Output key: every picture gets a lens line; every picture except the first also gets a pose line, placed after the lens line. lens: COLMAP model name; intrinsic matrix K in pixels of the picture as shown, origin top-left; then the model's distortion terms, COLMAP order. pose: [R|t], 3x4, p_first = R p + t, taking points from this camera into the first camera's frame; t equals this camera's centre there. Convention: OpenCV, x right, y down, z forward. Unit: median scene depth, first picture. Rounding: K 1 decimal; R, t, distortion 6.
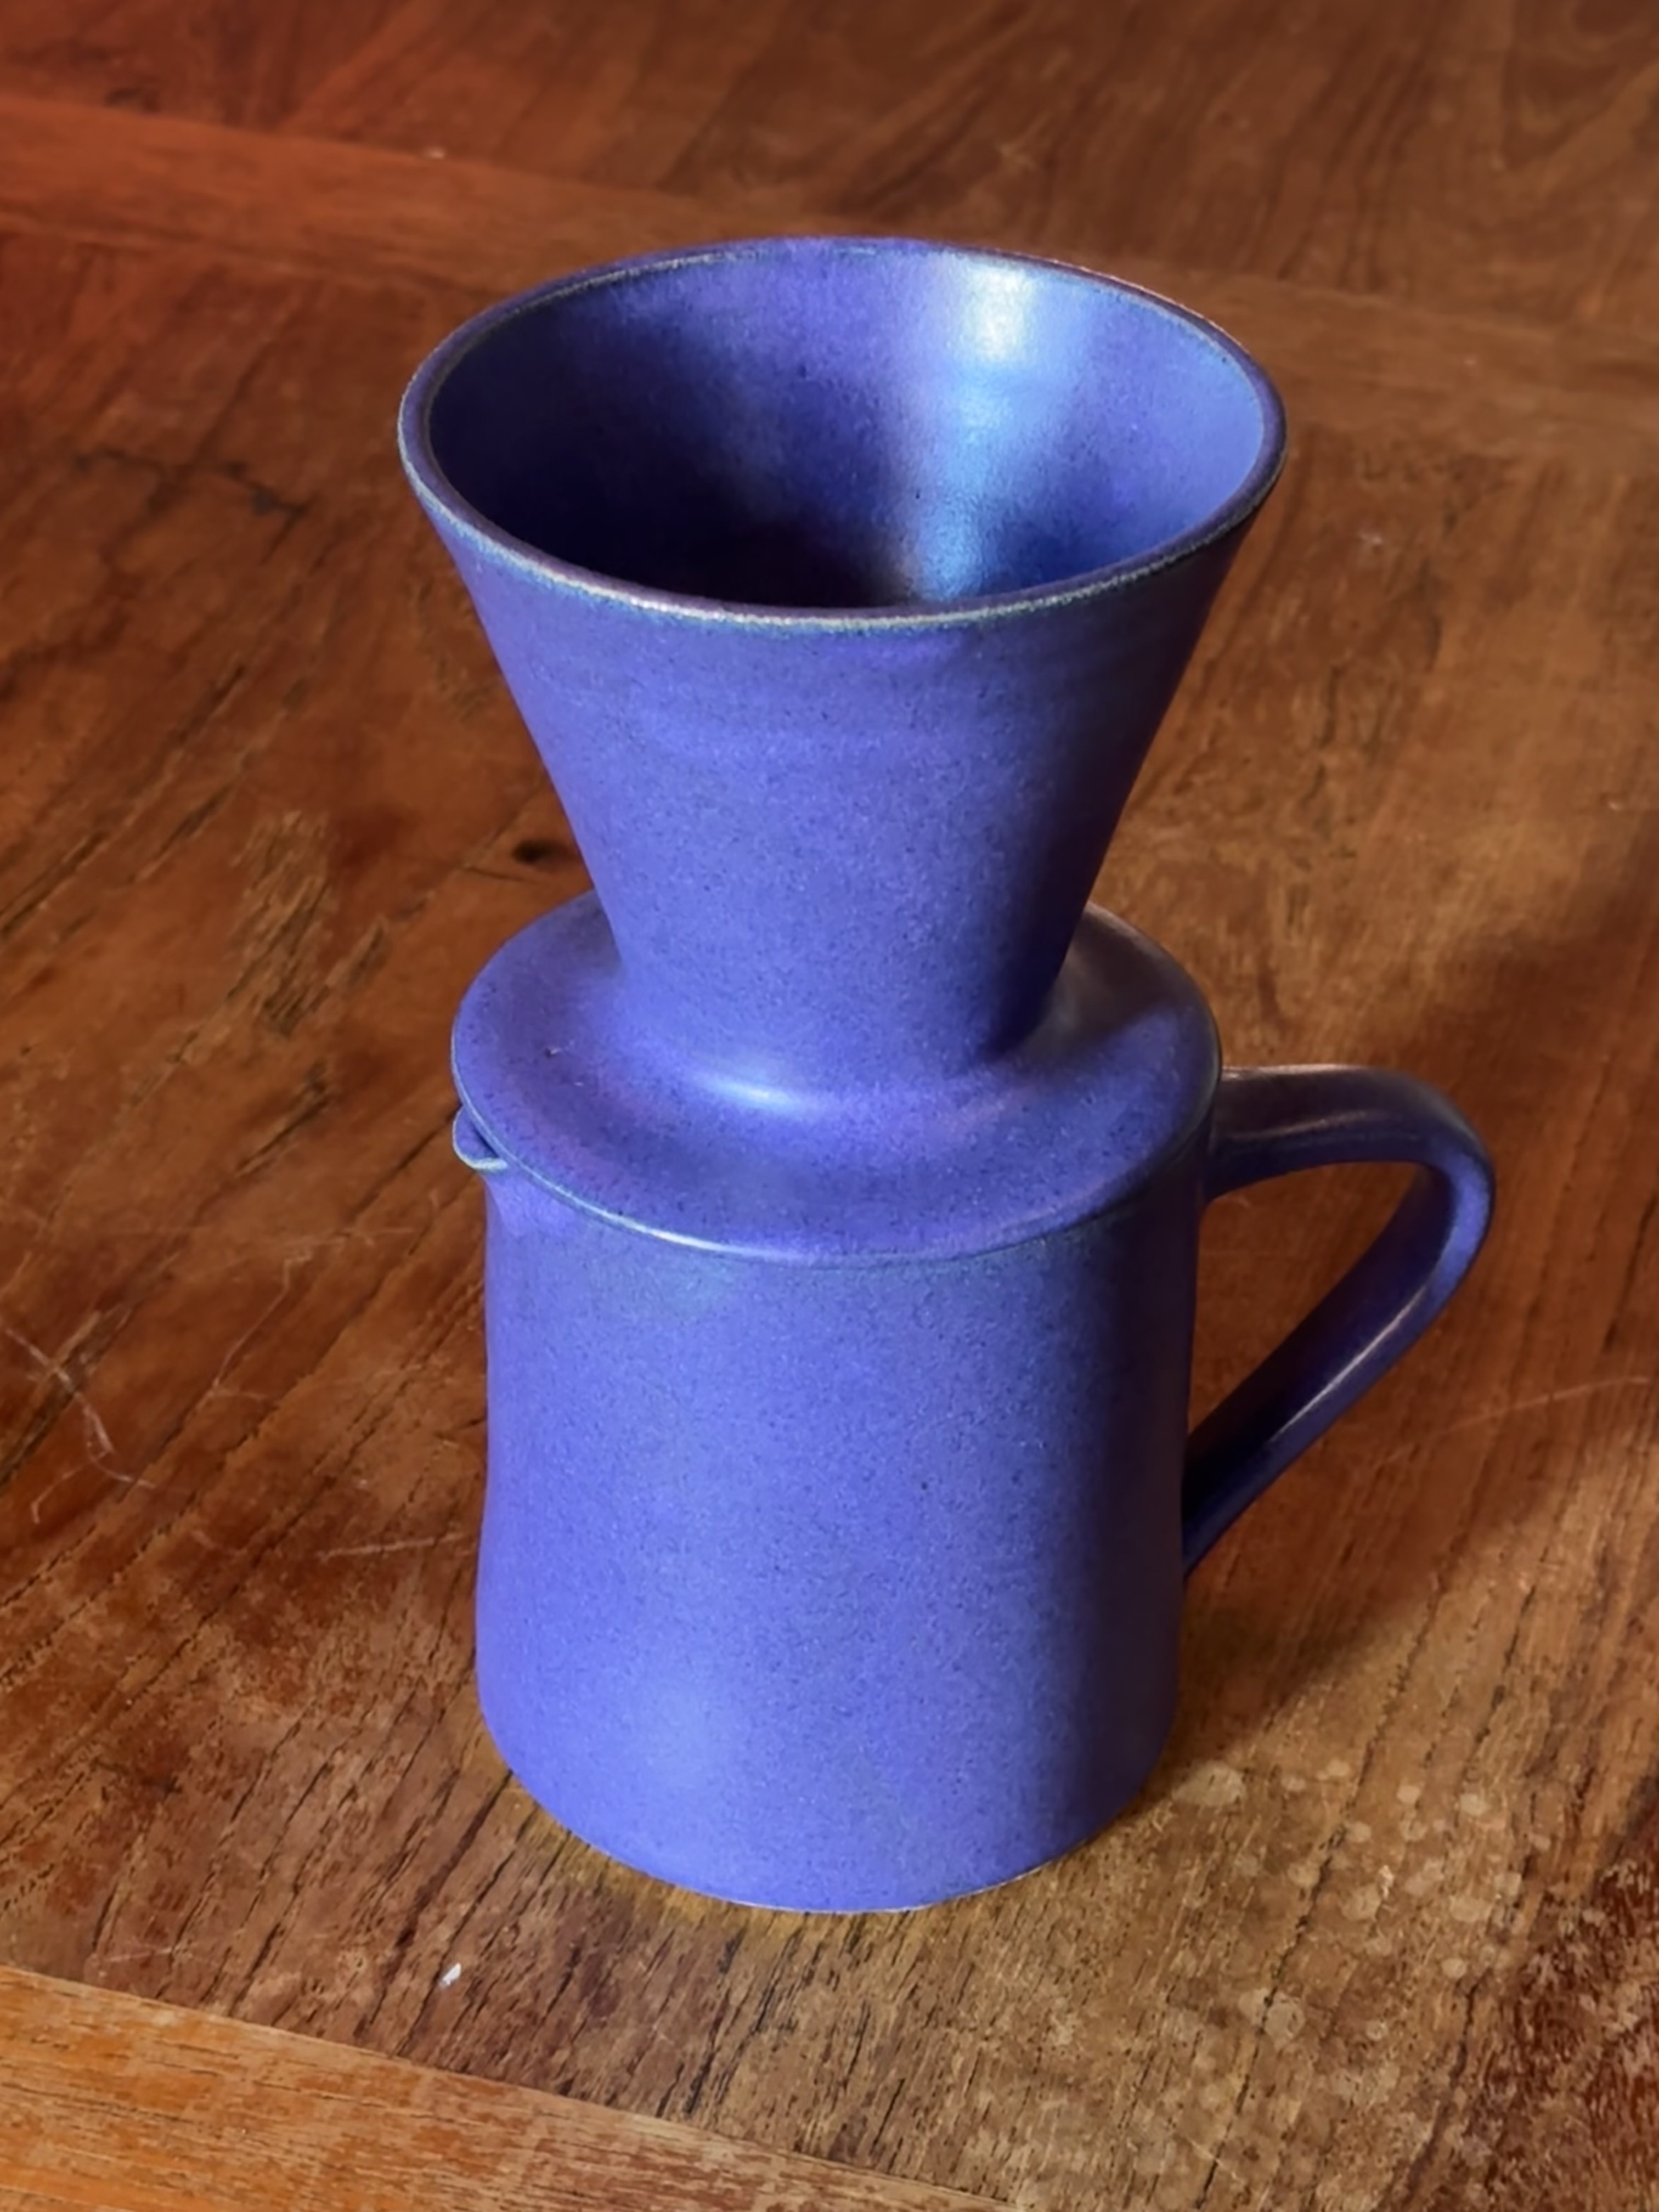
lens RADIAL K [[4257.6, 0, 829.3], [0, 4257.6, 1108.0], [0, 0, 1]] dist [0.008097, 0.000000]
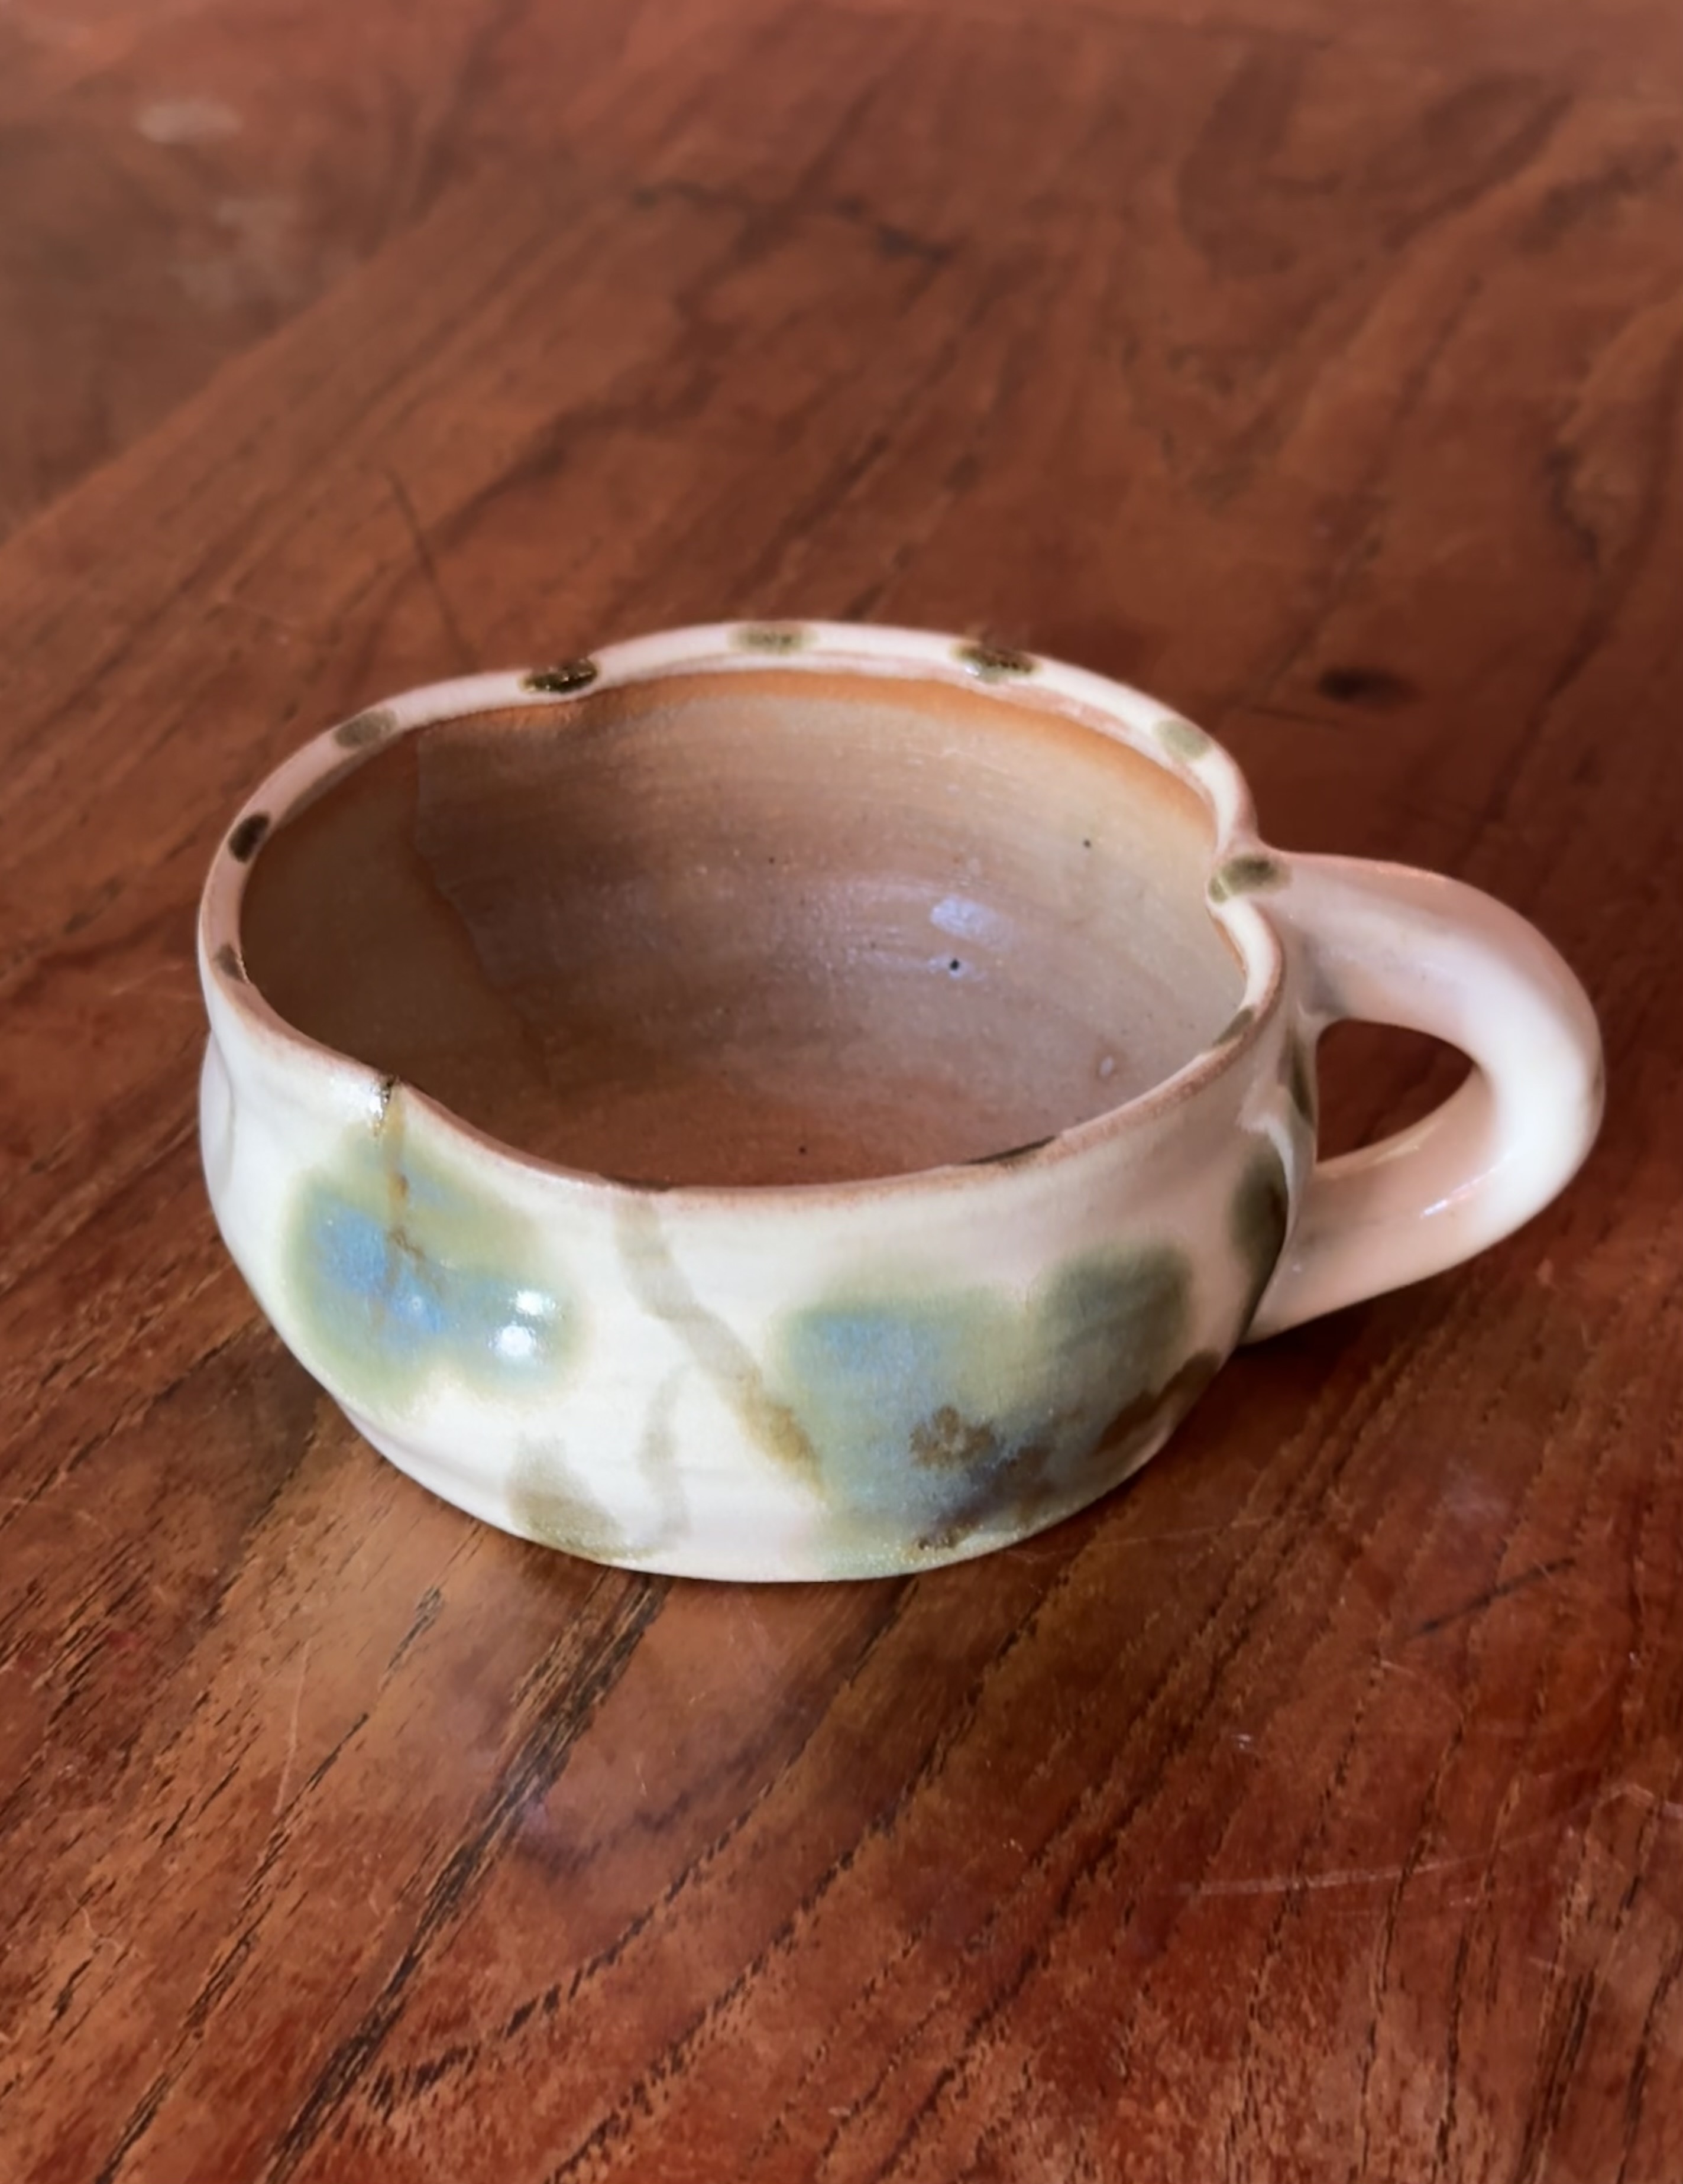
lens RADIAL K [[3249.9, 0, 841.9], [0, 3249.9, 1090.7], [0, 0, 1]] dist [0.028738, 0.000000]
pose [[0.997791, 0.030230, -0.059155, -0.140700], [-0.030758, 0.999495, -0.008033, 0.011184], [0.058882, 0.009835, 0.998217, 0.596487]]
